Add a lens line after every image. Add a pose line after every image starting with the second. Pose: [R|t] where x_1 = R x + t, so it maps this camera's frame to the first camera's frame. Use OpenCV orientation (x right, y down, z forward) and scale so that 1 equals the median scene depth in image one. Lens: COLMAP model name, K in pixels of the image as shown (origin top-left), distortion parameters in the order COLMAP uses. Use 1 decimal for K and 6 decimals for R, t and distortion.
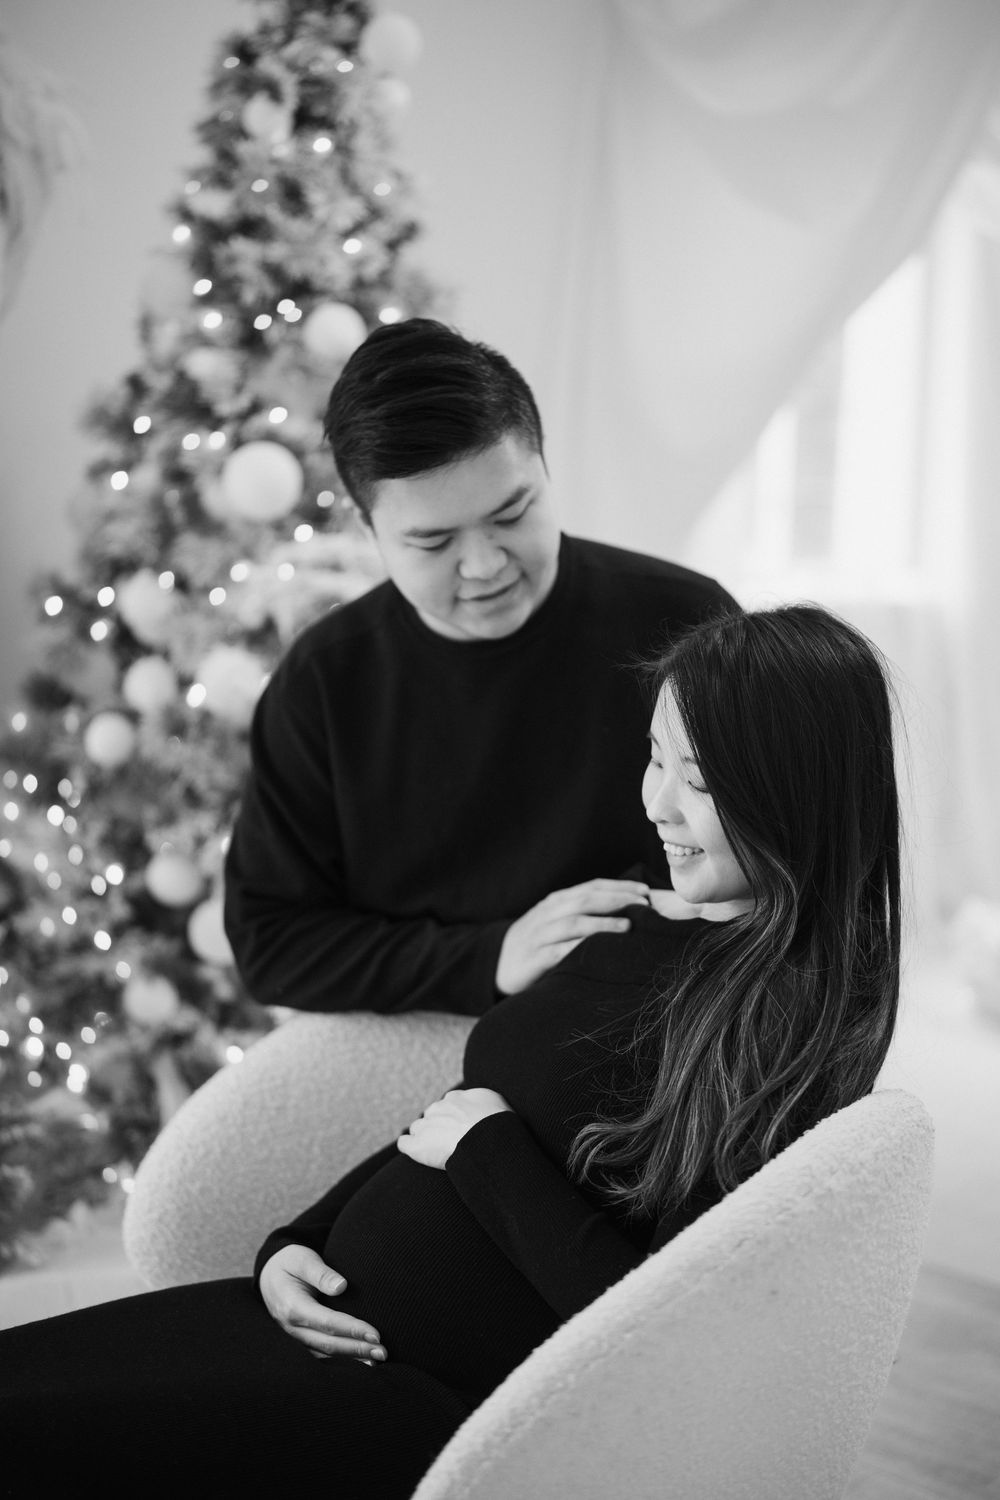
lens RADIAL K [[2164.7, 0, 495.2], [0, 2164.7, 760.0], [0, 0, 1]] dist [0.028264, 0.000000]
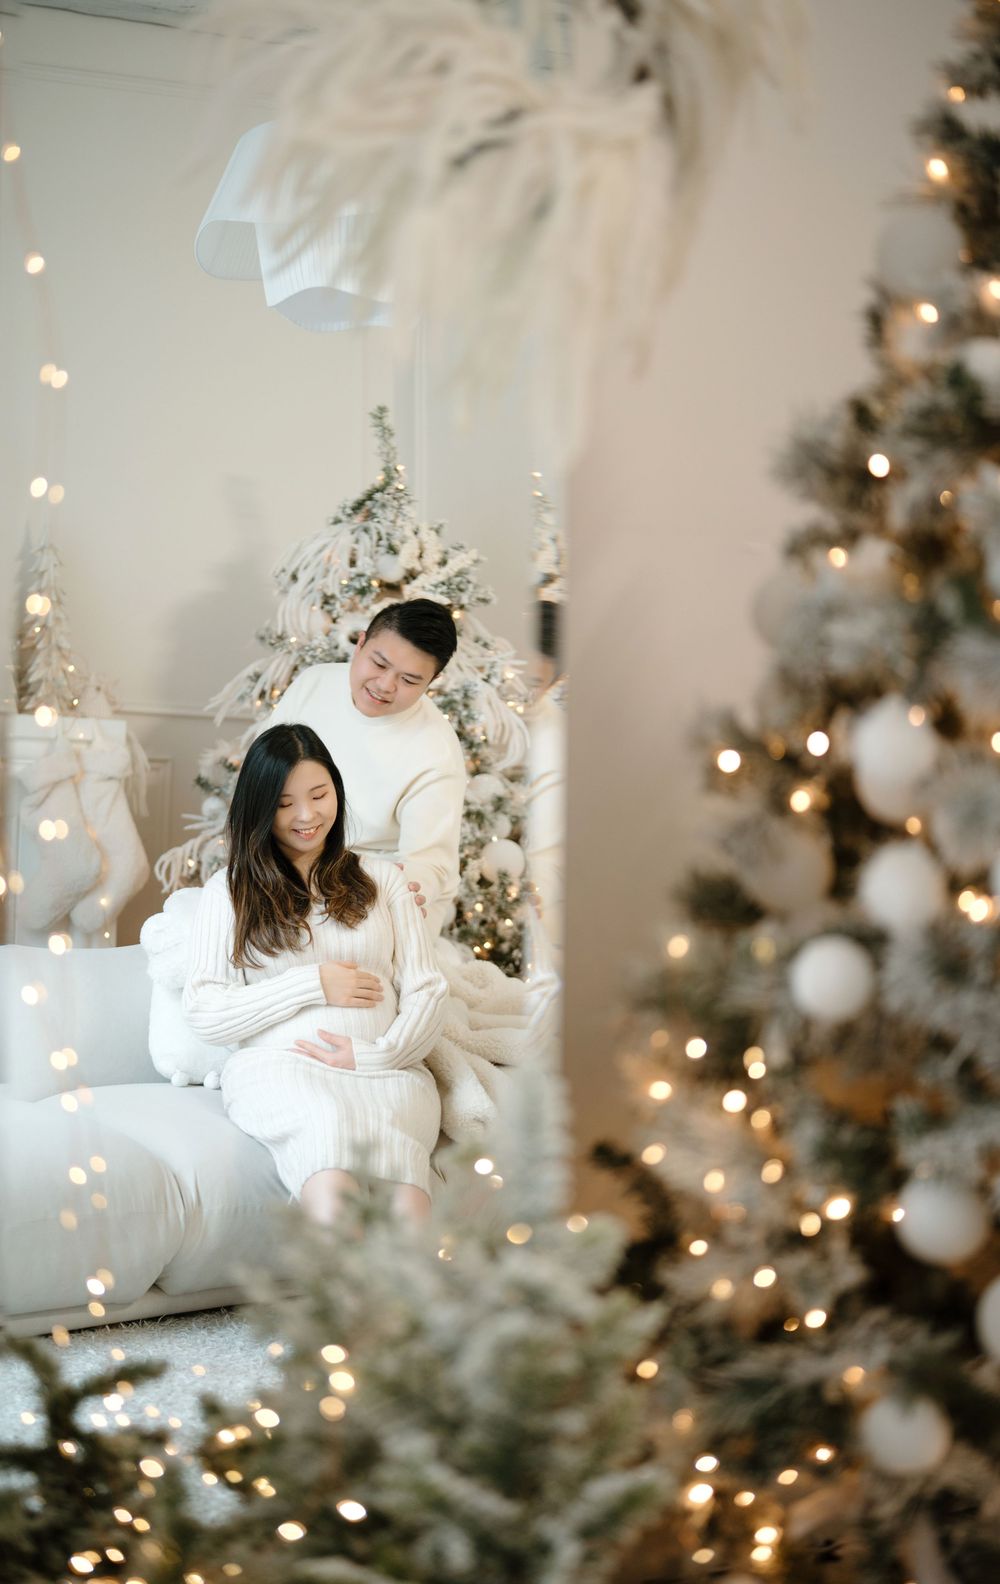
lens RADIAL K [[2335.2, 0, 487.2], [0, 2335.2, 779.2], [0, 0, 1]] dist [0.031351, 0.000000]
pose [[0.967341, -0.003586, -0.253455, -0.103761], [-0.017370, 0.996612, -0.080397, -0.010874], [0.252884, 0.082174, 0.964001, 0.342818]]
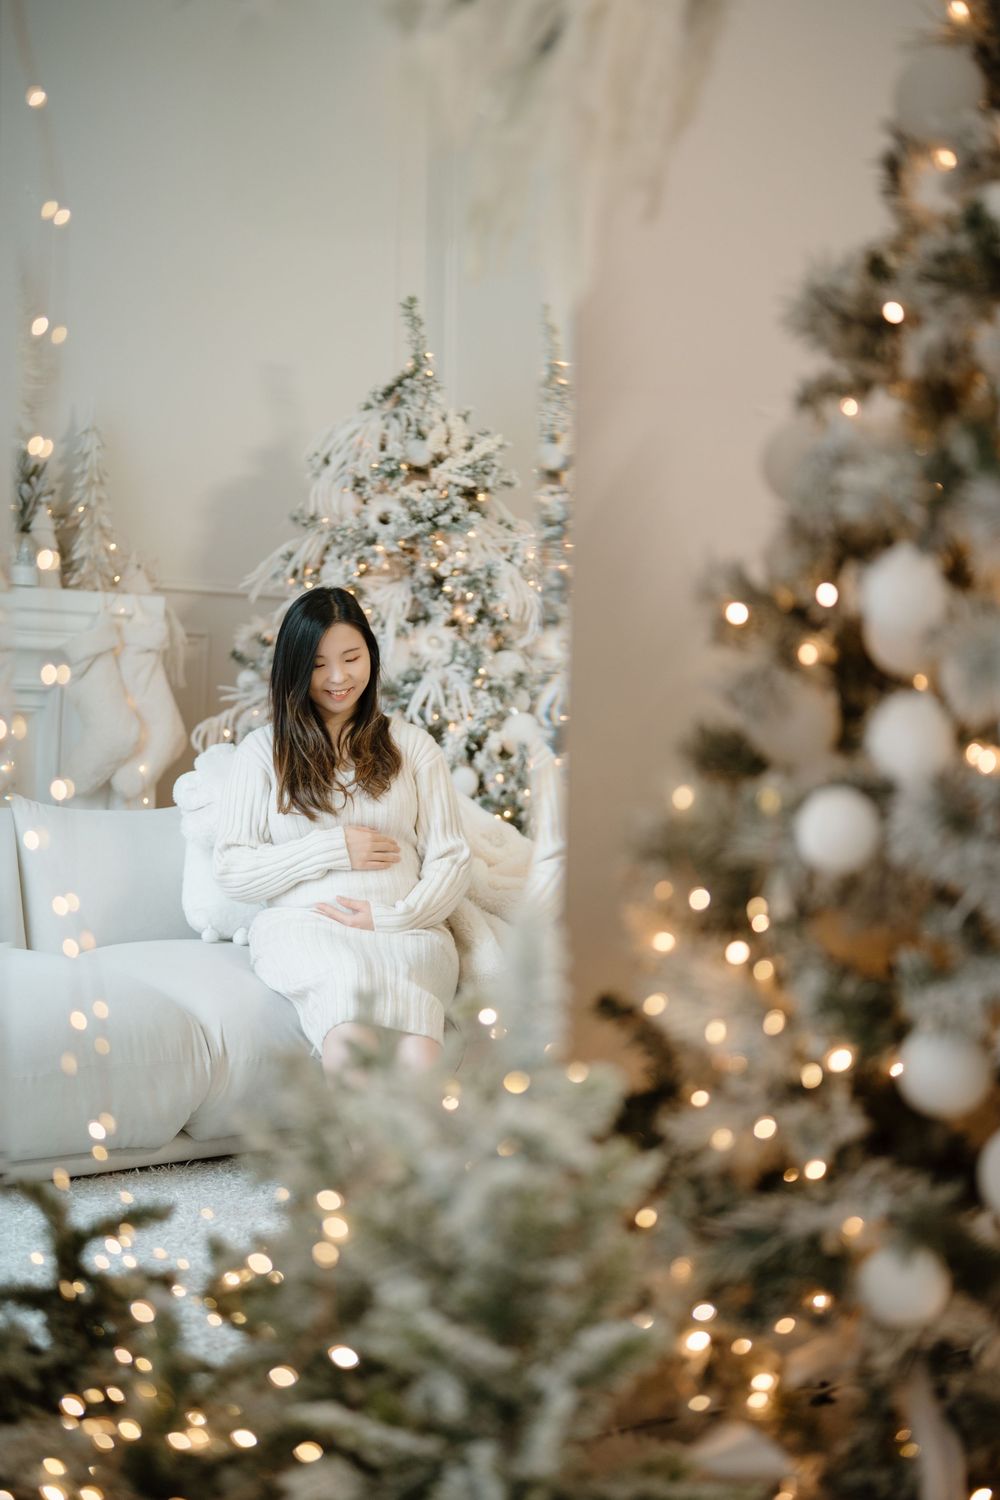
lens RADIAL K [[2164.7, 0, 509.1], [0, 2164.7, 760.9], [0, 0, 1]] dist [0.028264, 0.000000]
pose [[0.966162, 0.016012, -0.257440, -0.109784], [-0.026723, 0.998914, -0.038160, -0.003526], [0.256550, 0.043748, 0.965540, 0.396358]]
